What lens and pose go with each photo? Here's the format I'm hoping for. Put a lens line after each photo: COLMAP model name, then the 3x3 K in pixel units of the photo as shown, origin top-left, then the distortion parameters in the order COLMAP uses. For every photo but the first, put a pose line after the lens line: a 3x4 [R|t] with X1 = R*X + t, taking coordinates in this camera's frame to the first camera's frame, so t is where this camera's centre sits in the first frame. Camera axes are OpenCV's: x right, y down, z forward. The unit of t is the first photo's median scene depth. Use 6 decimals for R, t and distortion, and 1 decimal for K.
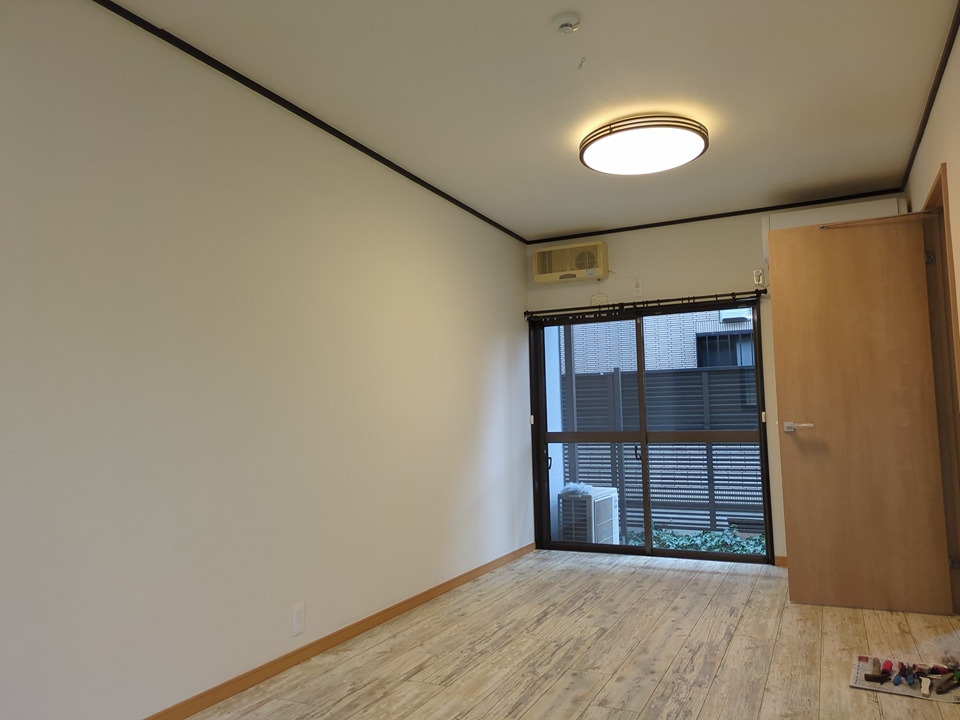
lens RADIAL K [[715.4, 0, 487.8], [0, 715.4, 351.8], [0, 0, 1]] dist [0.064856, -0.044932]
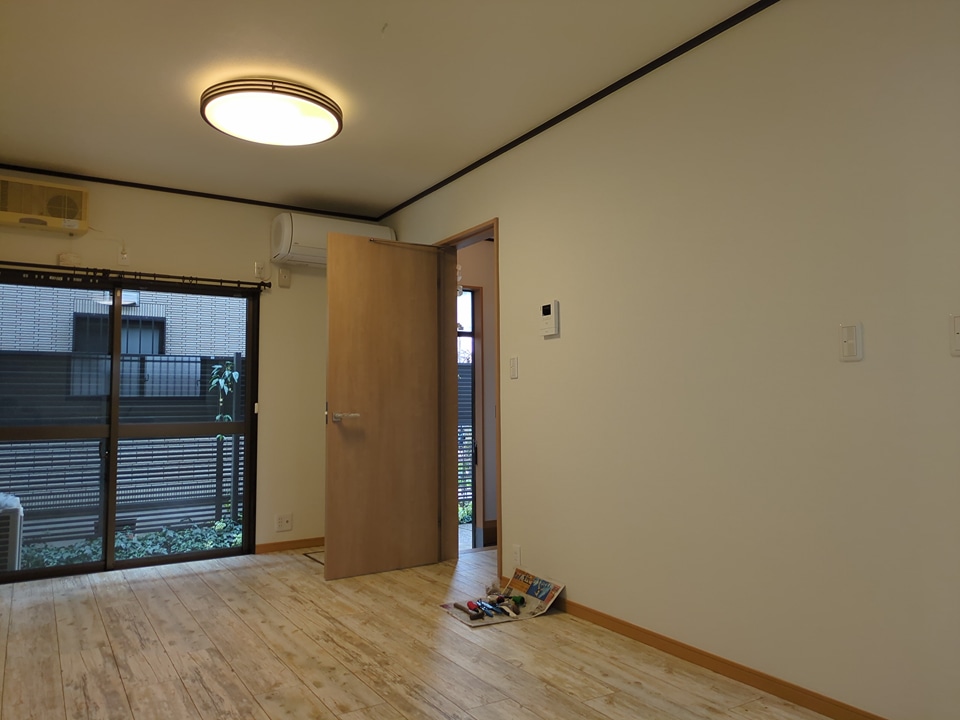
lens RADIAL K [[715.4, 0, 481.6], [0, 715.4, 351.7], [0, 0, 1]] dist [0.064856, -0.044932]
pose [[0.541174, 0.079773, 0.837118, -0.378891], [-0.084589, 0.995605, -0.040192, 0.032839], [-0.836645, -0.049060, 0.545543, 0.245183]]
